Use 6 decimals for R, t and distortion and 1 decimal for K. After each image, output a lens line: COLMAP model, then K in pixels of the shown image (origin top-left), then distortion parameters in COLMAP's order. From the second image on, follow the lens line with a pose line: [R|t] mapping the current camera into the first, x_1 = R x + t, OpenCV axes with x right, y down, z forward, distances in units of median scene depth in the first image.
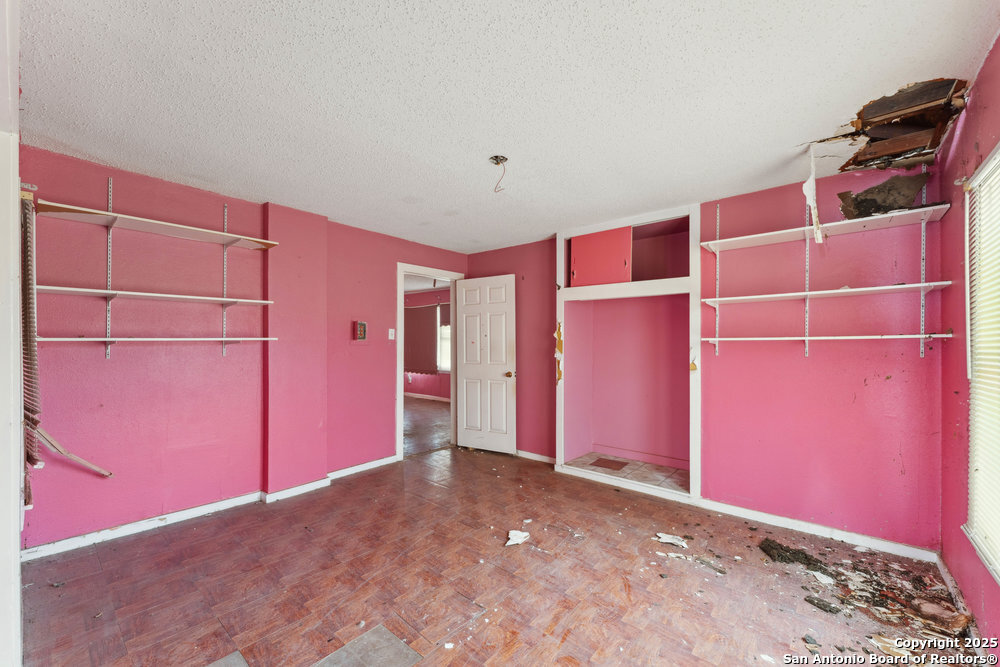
lens RADIAL K [[418.0, 0, 496.2], [0, 418.0, 330.0], [0, 0, 1]] dist [-0.002609, -0.000274]
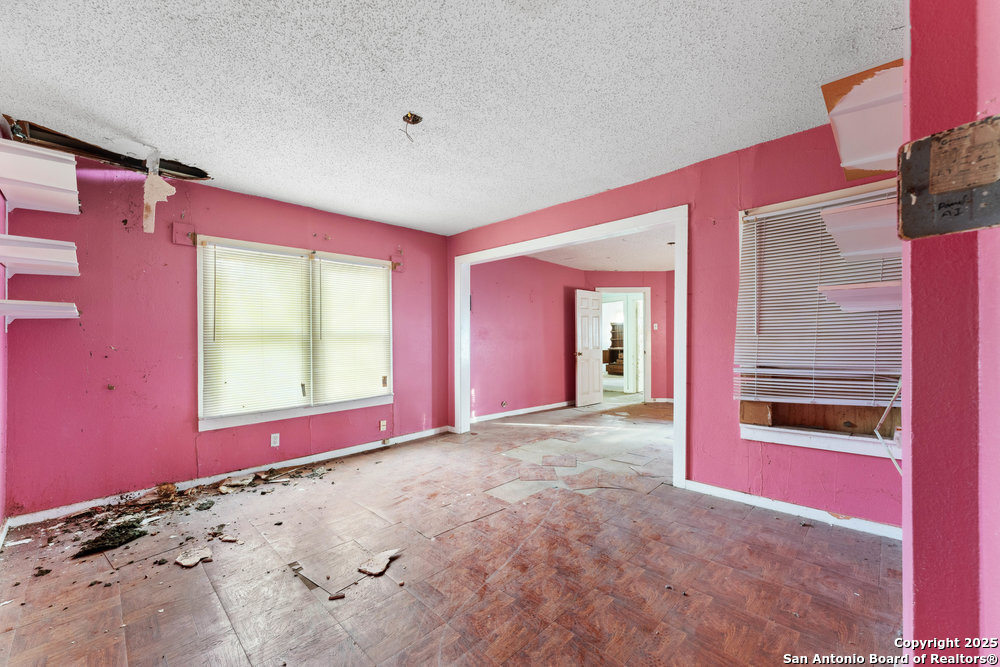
lens RADIAL K [[449.5, 0, 494.6], [0, 449.5, 351.4], [0, 0, 1]] dist [-0.001810, -0.000180]
pose [[-0.997466, 0.004133, 0.071018, -0.183079], [0.003519, 0.999955, -0.008773, 0.090546], [-0.071051, -0.008501, -0.997436, 1.466162]]
